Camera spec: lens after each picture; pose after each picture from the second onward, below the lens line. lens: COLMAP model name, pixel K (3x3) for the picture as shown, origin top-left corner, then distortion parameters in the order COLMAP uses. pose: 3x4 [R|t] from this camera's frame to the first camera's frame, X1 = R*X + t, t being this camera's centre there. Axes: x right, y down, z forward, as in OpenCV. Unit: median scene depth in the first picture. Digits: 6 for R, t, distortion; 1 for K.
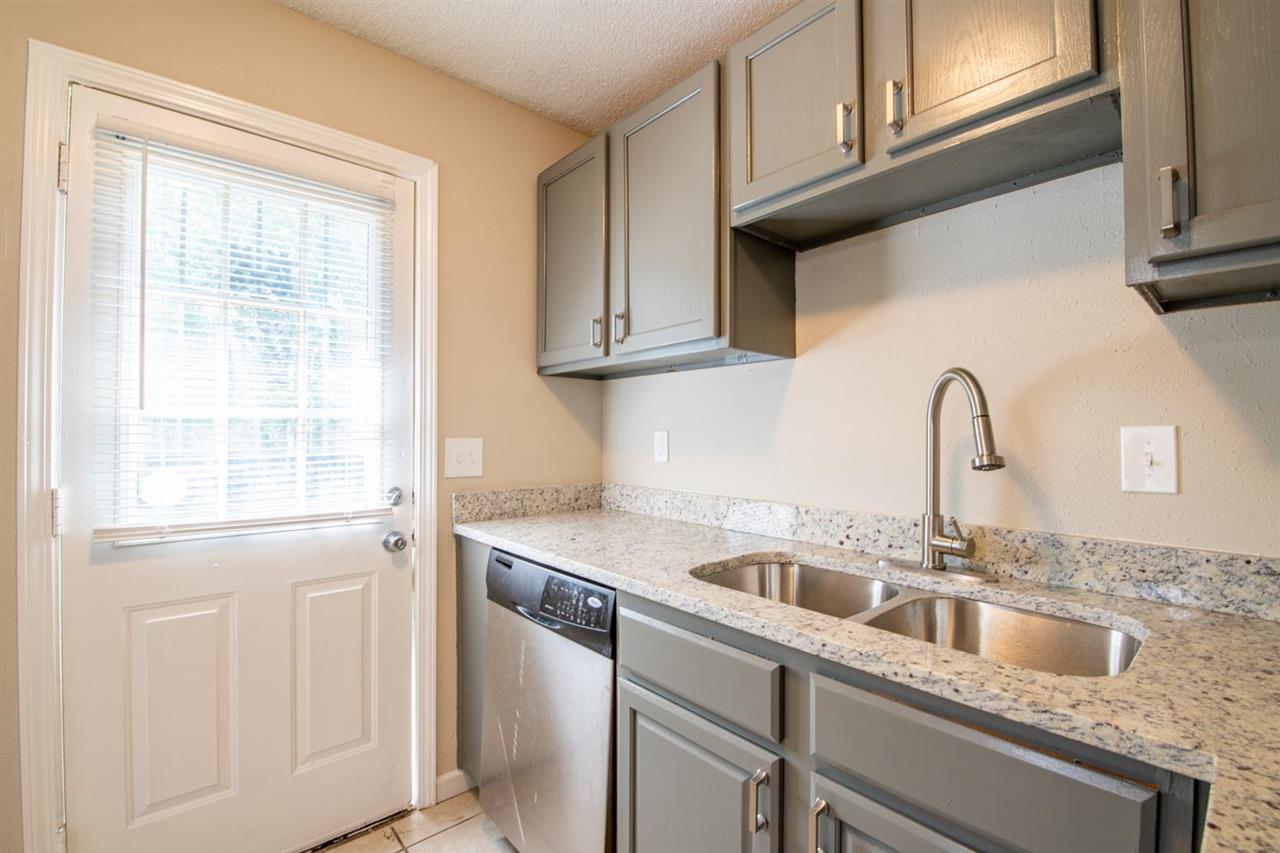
lens RADIAL K [[553.3, 0, 643.2], [0, 553.3, 424.1], [0, 0, 1]] dist [-0.005015, -0.006953]
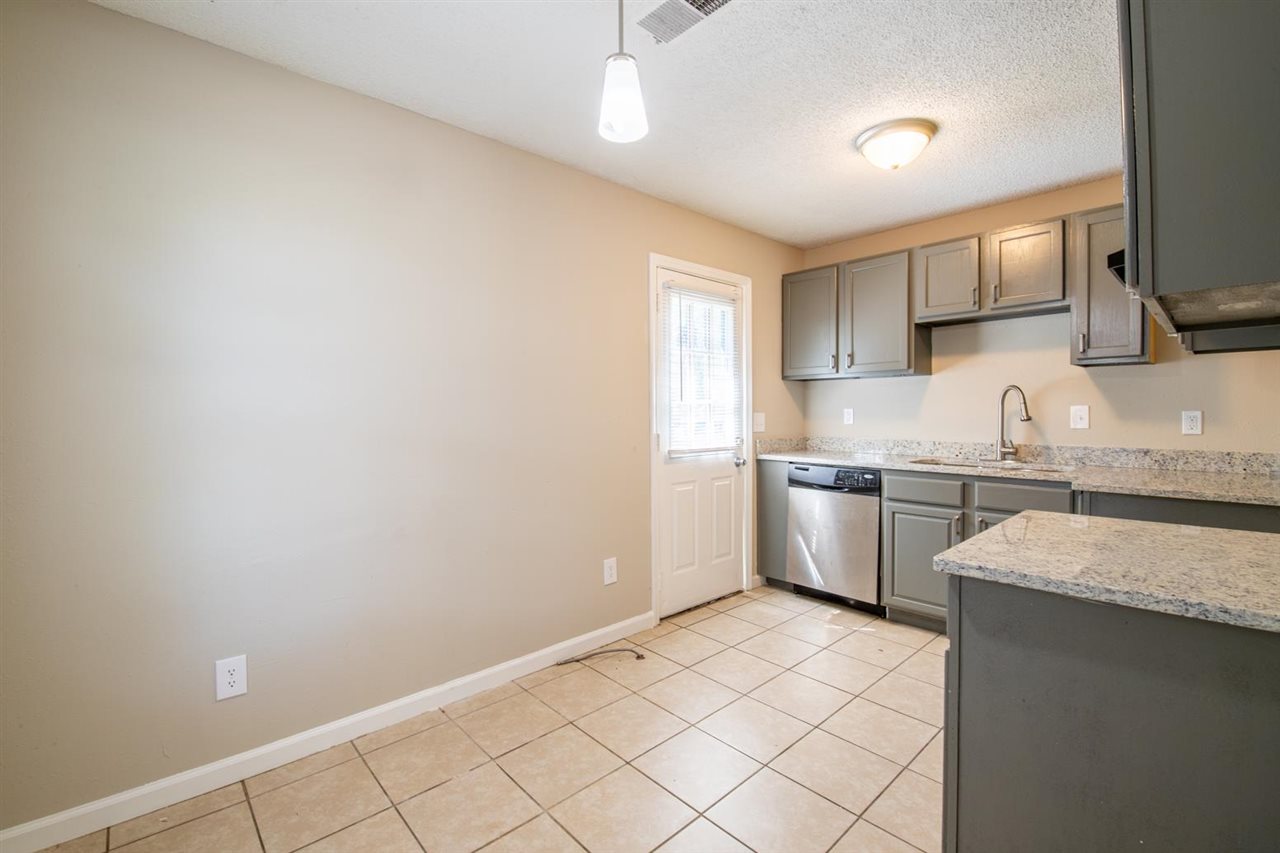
lens RADIAL K [[553.3, 0, 642.0], [0, 553.3, 413.9], [0, 0, 1]] dist [-0.005015, -0.006953]
pose [[0.999726, -0.007718, 0.022096, -1.127070], [0.007213, 0.999713, 0.022852, -0.028472], [-0.022266, -0.022686, 0.999495, -1.434568]]
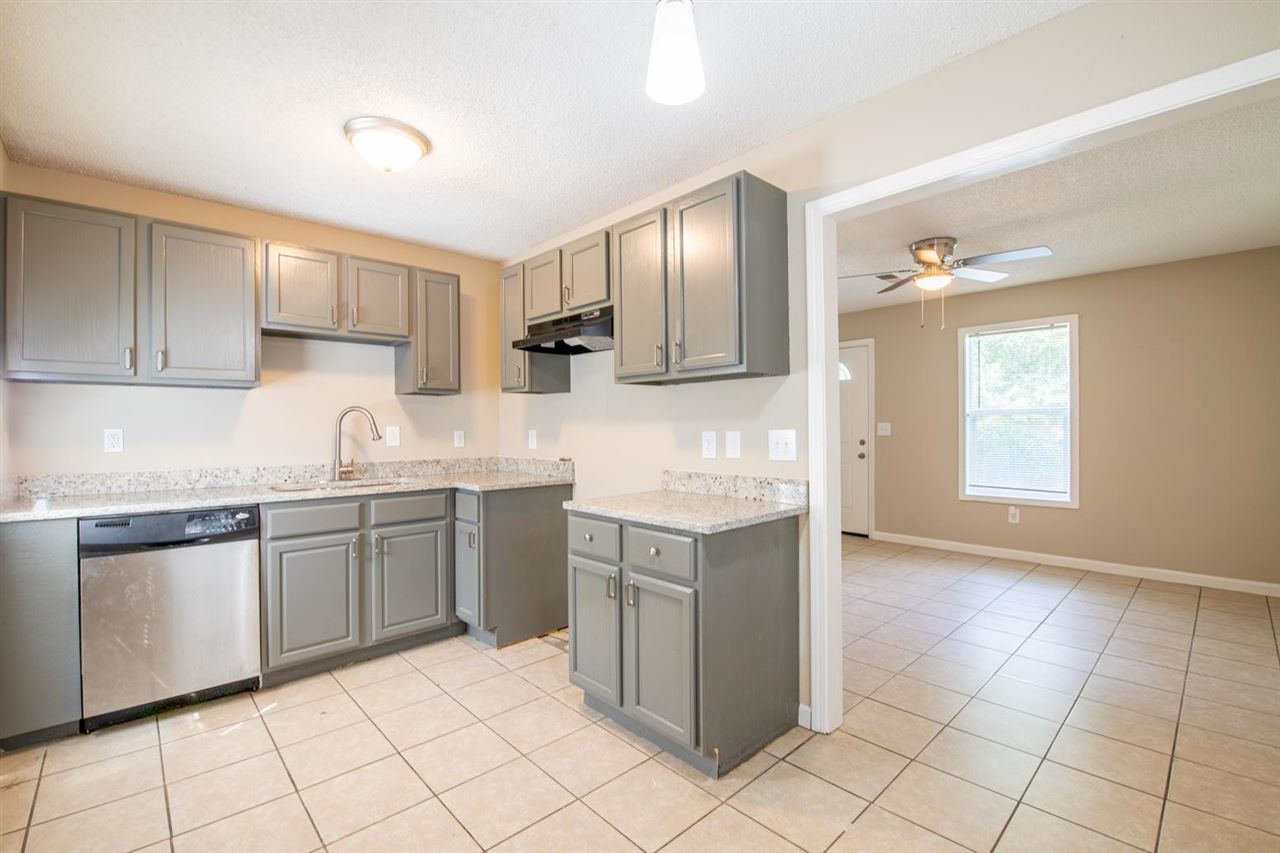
lens RADIAL K [[553.3, 0, 636.9], [0, 553.3, 426.8], [0, 0, 1]] dist [-0.005015, -0.006953]
pose [[-0.028280, 0.000556, 0.999600, -1.985477], [-0.011066, 0.999938, -0.000869, -0.007541], [-0.999539, -0.011087, -0.028273, -0.326233]]
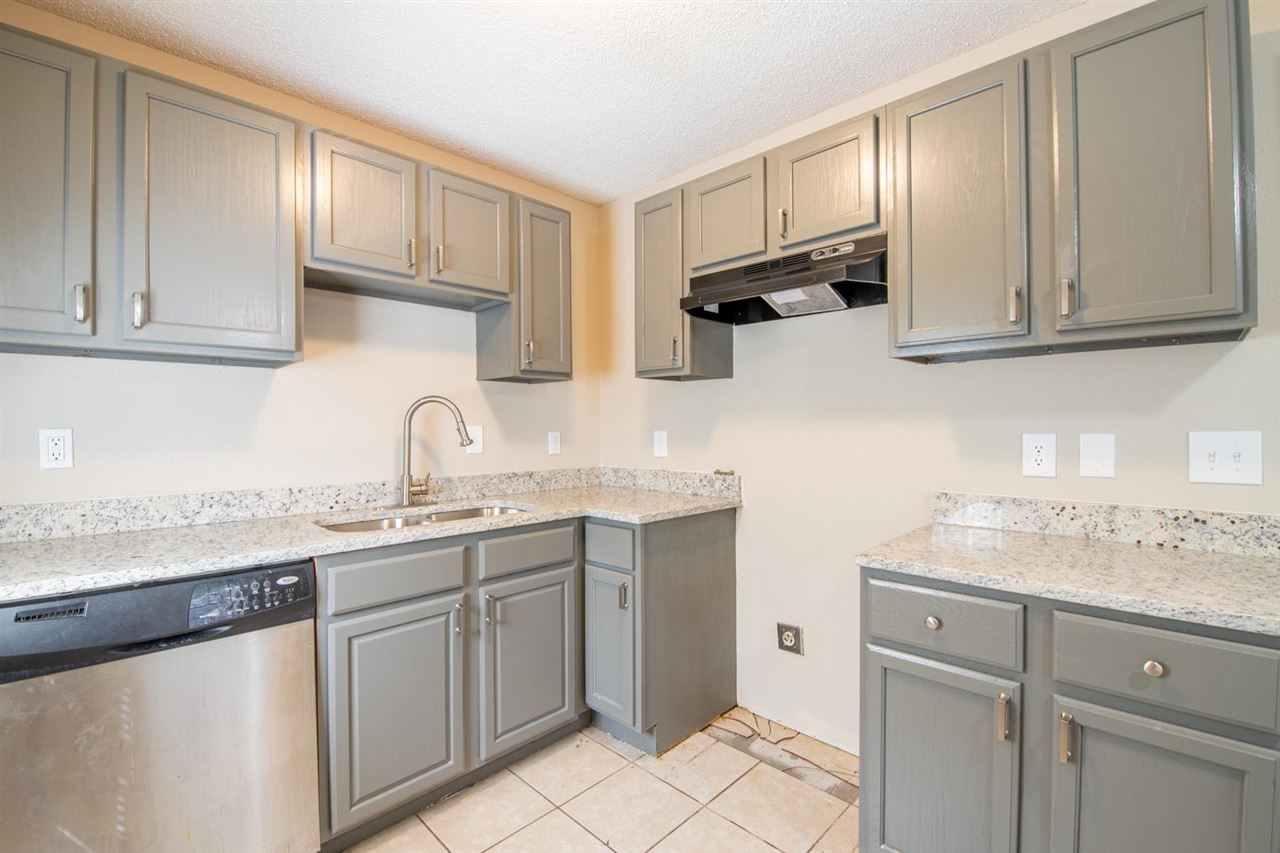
lens RADIAL K [[553.3, 0, 636.5], [0, 553.3, 429.3], [0, 0, 1]] dist [-0.005015, -0.006953]
pose [[-0.069558, -0.004021, 0.997570, -1.200366], [-0.011990, 0.999923, 0.003194, 0.001477], [-0.997506, -0.011739, -0.069601, 0.353615]]
